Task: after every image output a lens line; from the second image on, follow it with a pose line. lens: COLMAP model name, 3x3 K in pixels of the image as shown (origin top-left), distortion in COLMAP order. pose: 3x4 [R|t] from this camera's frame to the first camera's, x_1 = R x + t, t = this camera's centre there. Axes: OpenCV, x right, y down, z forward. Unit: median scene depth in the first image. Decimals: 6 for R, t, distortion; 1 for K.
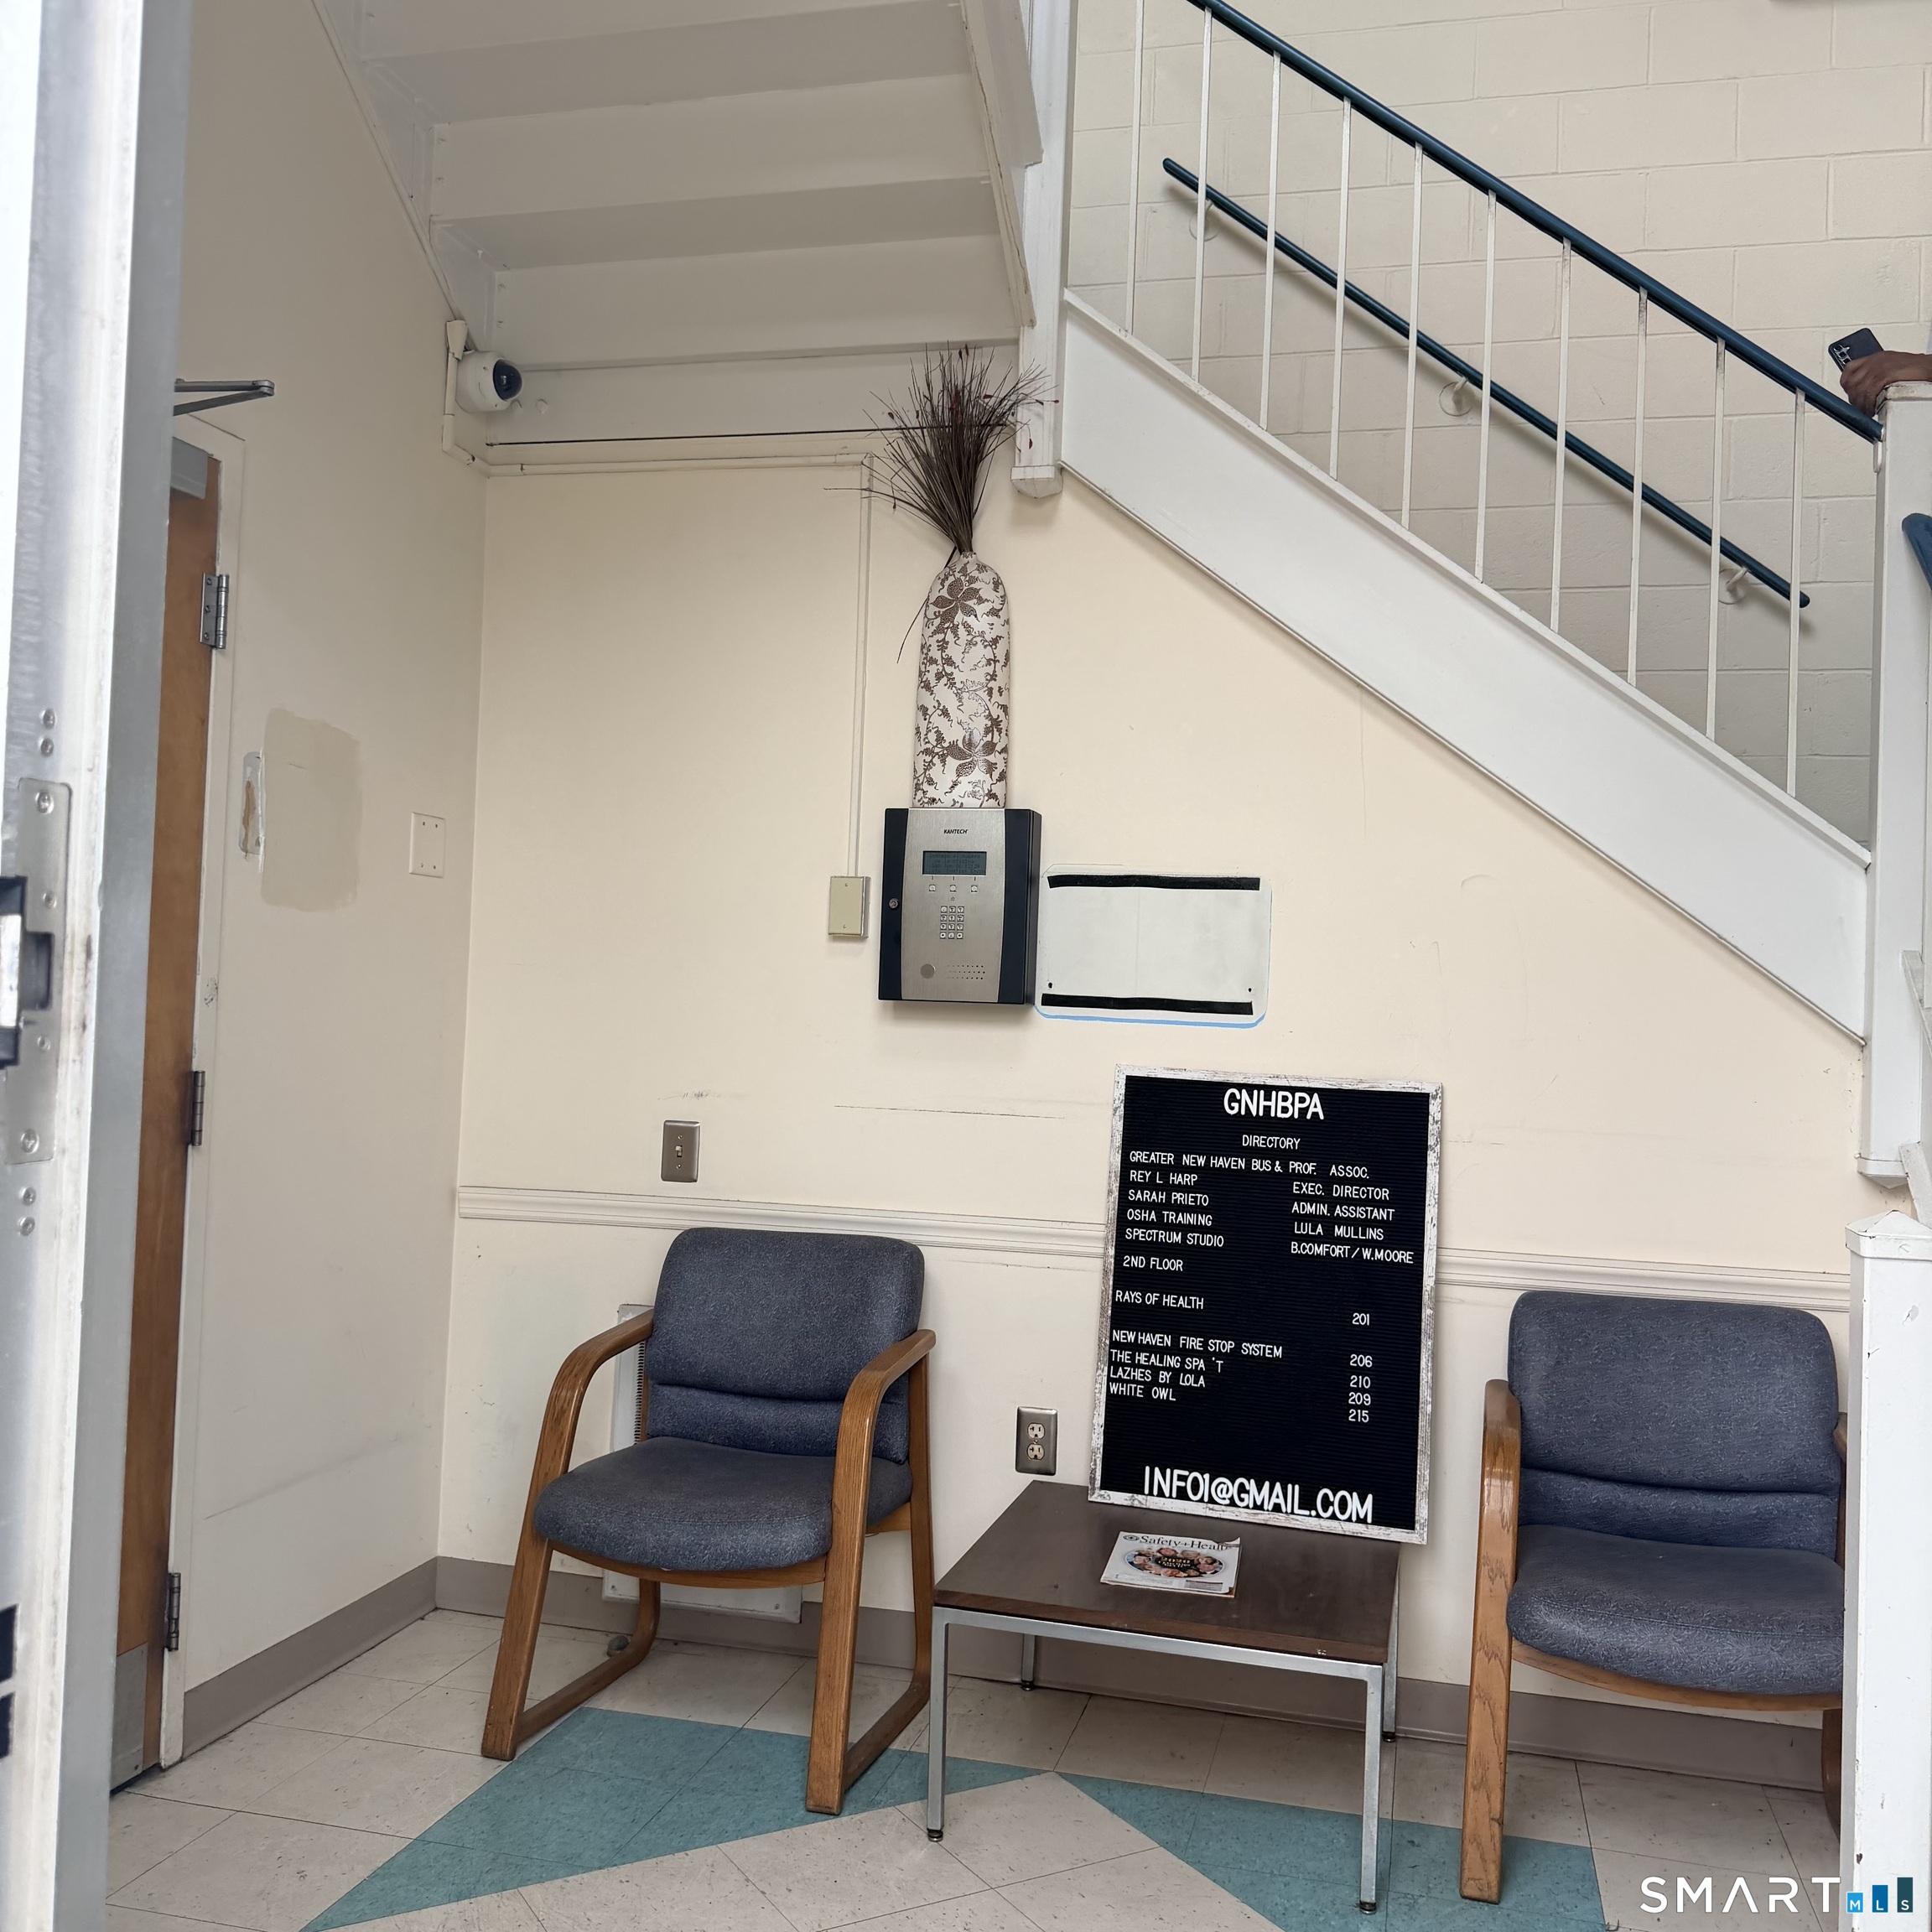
lens RADIAL K [[1823.3, 0, 961.4], [0, 1823.3, 956.4], [0, 0, 1]] dist [0.025552, 0.000000]
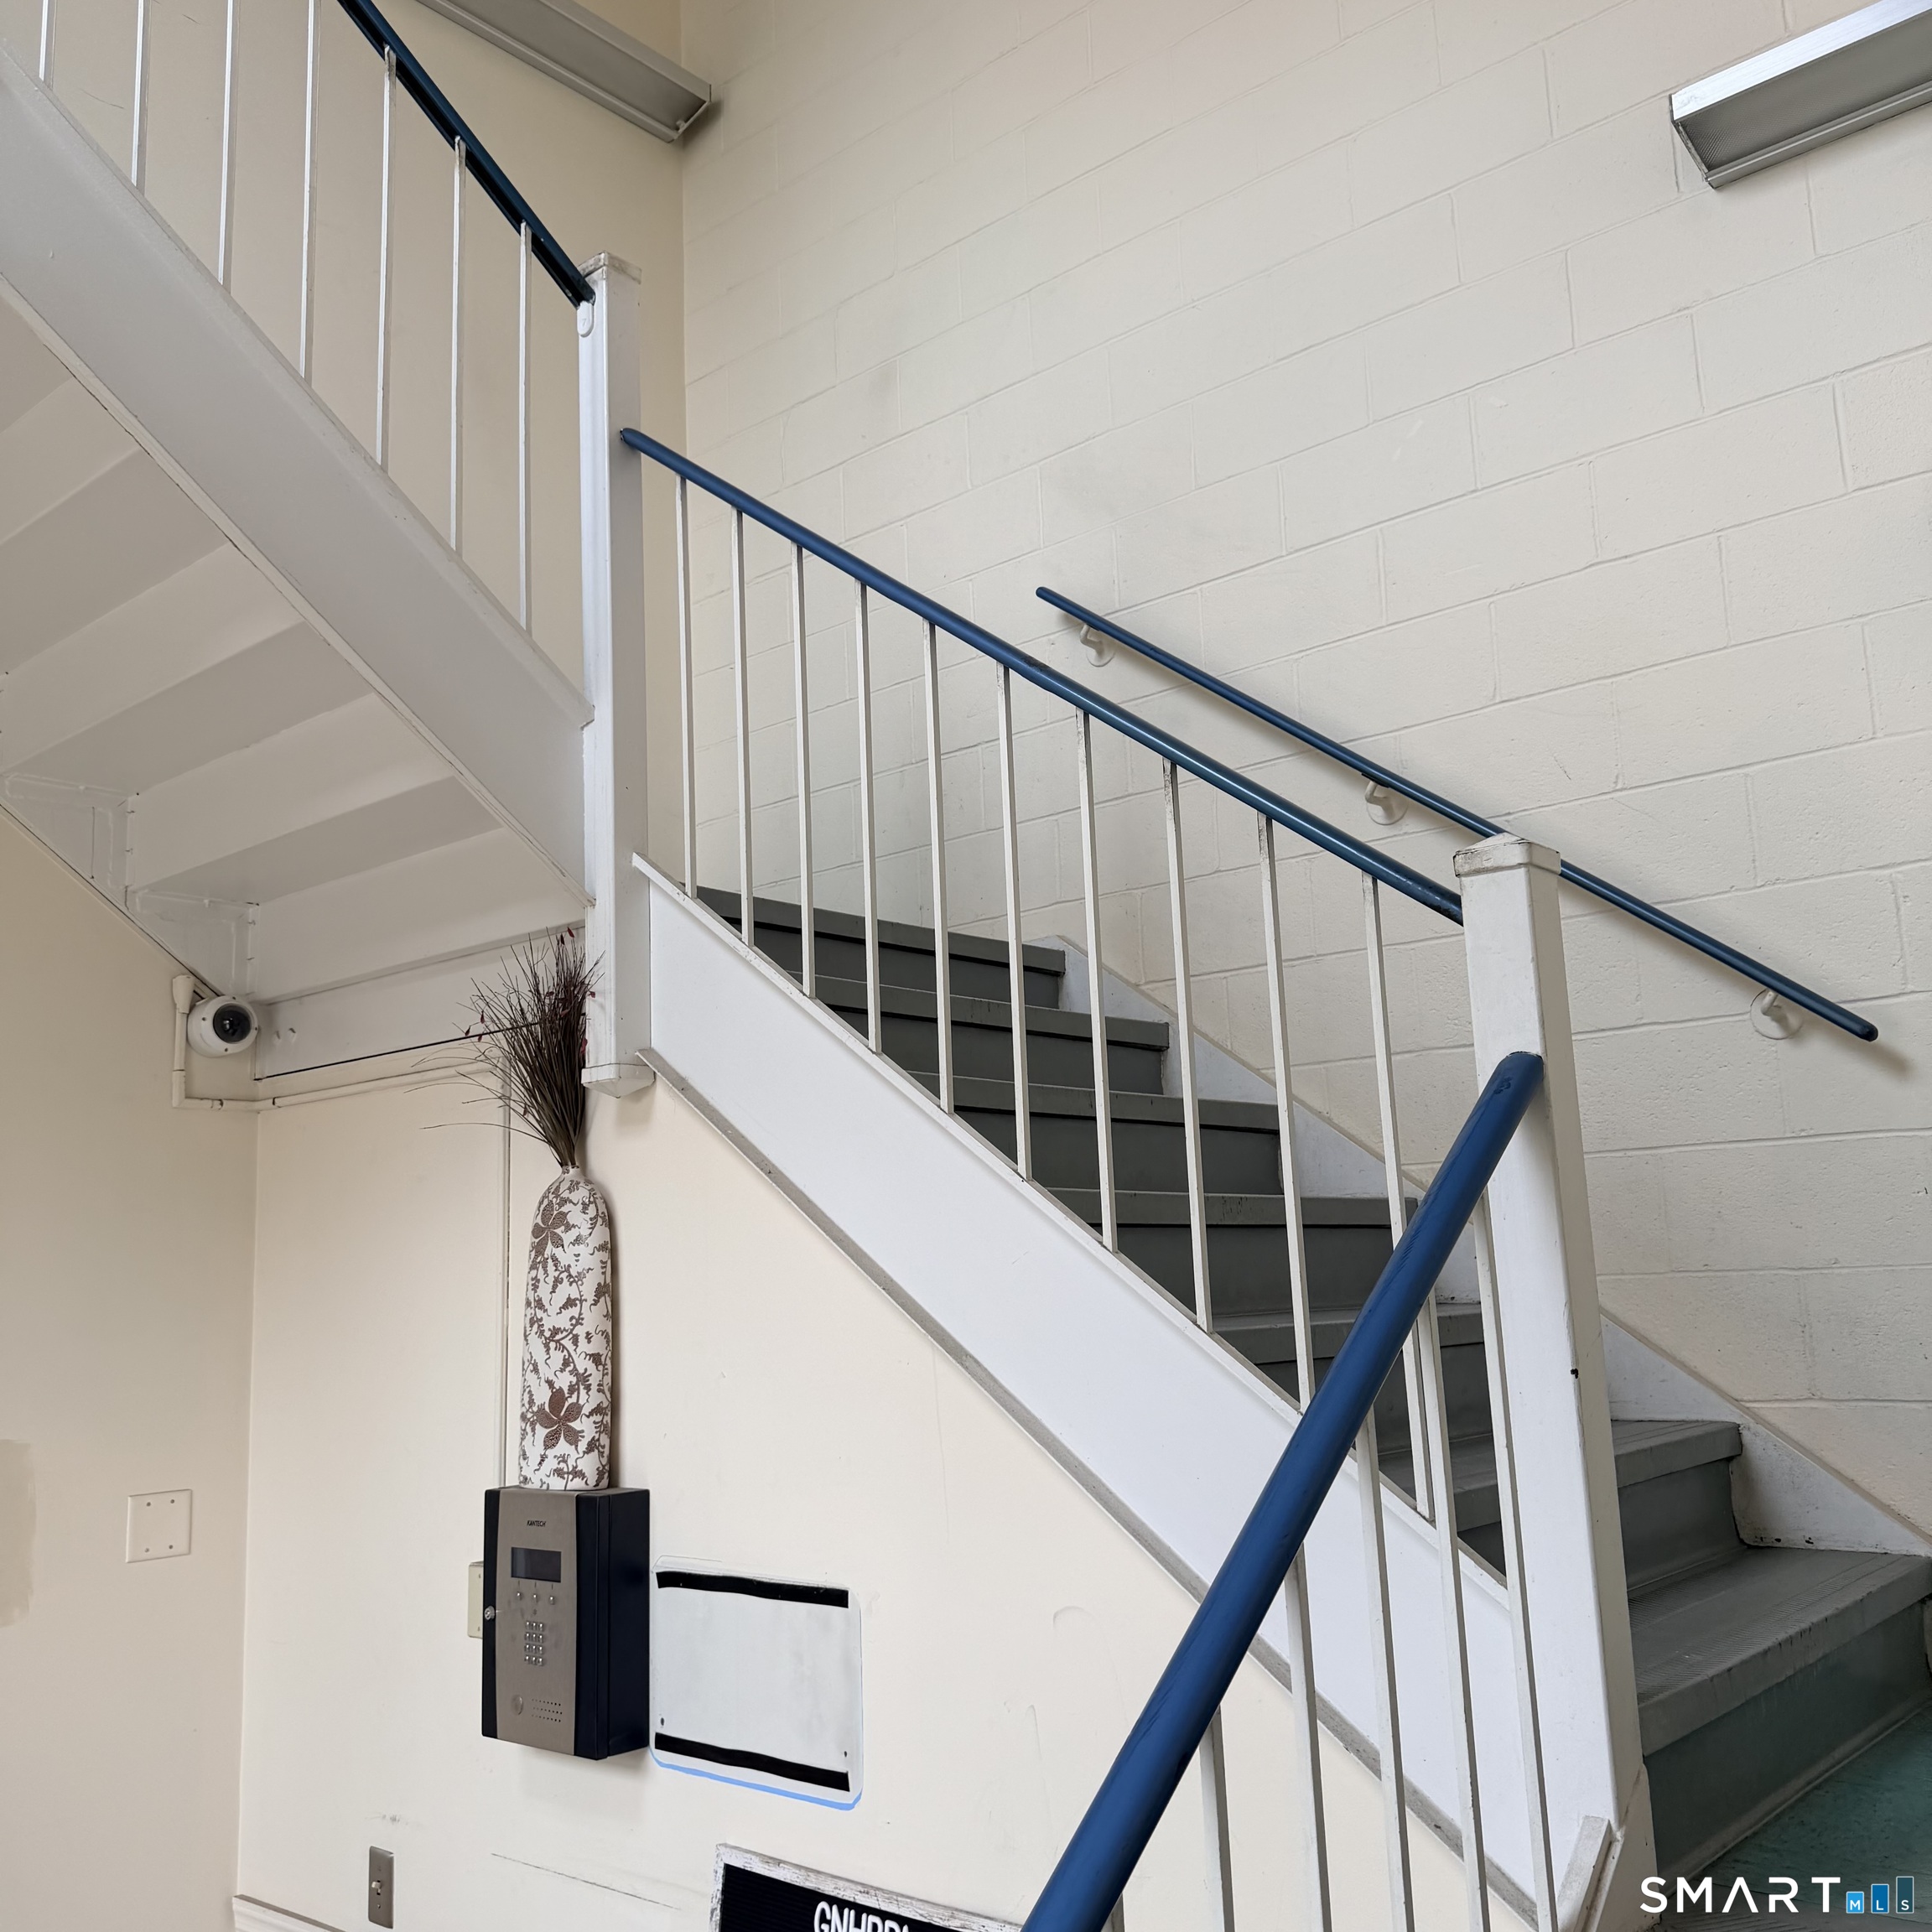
lens RADIAL K [[1823.3, 0, 966.7], [0, 1823.3, 970.2], [0, 0, 1]] dist [0.025552, 0.000000]
pose [[0.880003, -0.144852, -0.452341, 0.560233], [0.071788, 0.981984, -0.174799, -0.151628], [0.469511, 0.121351, 0.874547, 0.347756]]
